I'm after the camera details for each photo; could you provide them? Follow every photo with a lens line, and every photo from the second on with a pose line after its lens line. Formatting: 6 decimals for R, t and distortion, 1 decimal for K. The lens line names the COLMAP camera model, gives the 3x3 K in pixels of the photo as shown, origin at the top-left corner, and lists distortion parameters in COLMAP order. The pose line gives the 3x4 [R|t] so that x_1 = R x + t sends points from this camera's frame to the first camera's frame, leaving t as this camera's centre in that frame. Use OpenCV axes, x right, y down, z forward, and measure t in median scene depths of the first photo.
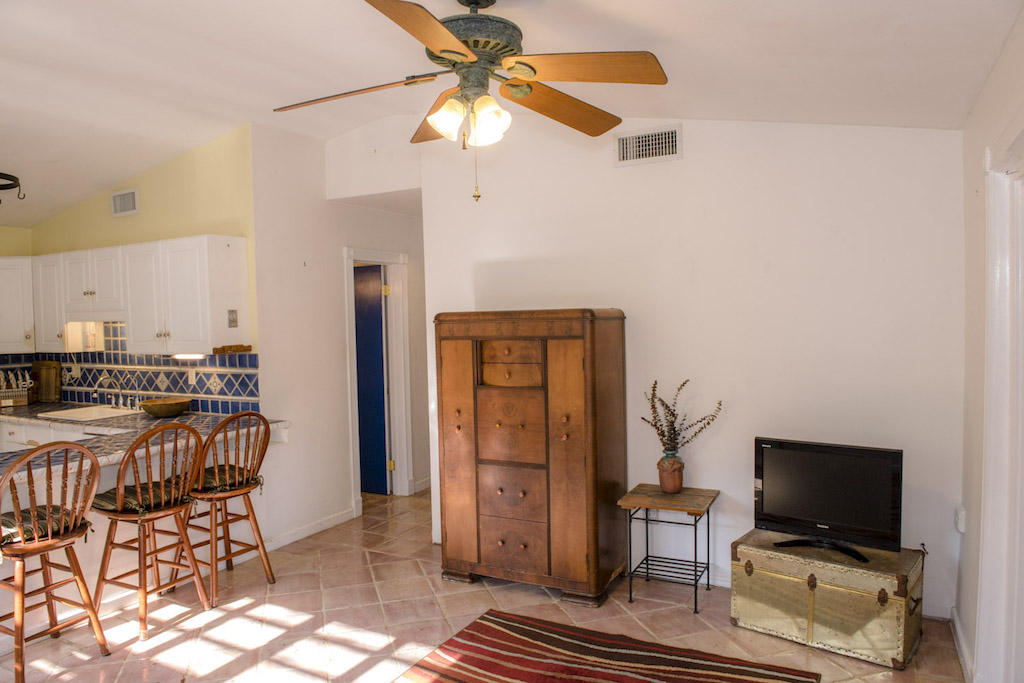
lens RADIAL K [[699.6, 0, 509.5], [0, 699.6, 345.0], [0, 0, 1]] dist [-0.050222, -0.001357]
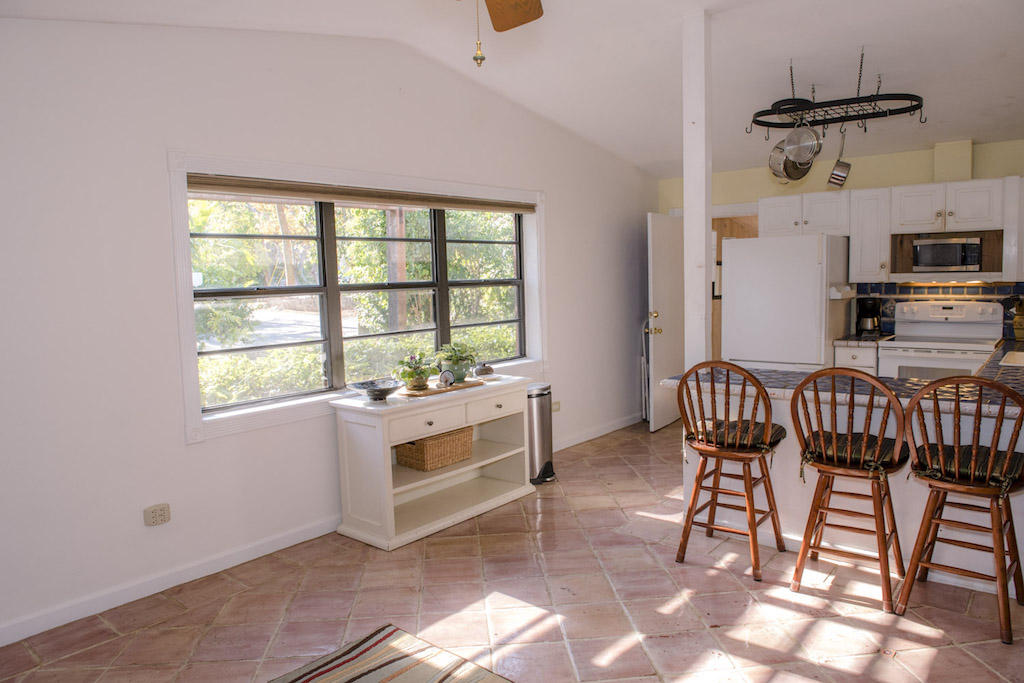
lens RADIAL K [[699.6, 0, 508.4], [0, 699.6, 345.3], [0, 0, 1]] dist [-0.050222, -0.001357]
pose [[-0.212808, 0.126621, -0.968855, 0.369245], [-0.009073, 0.991269, 0.131543, -0.020651], [0.977052, 0.036783, -0.209801, 0.696641]]
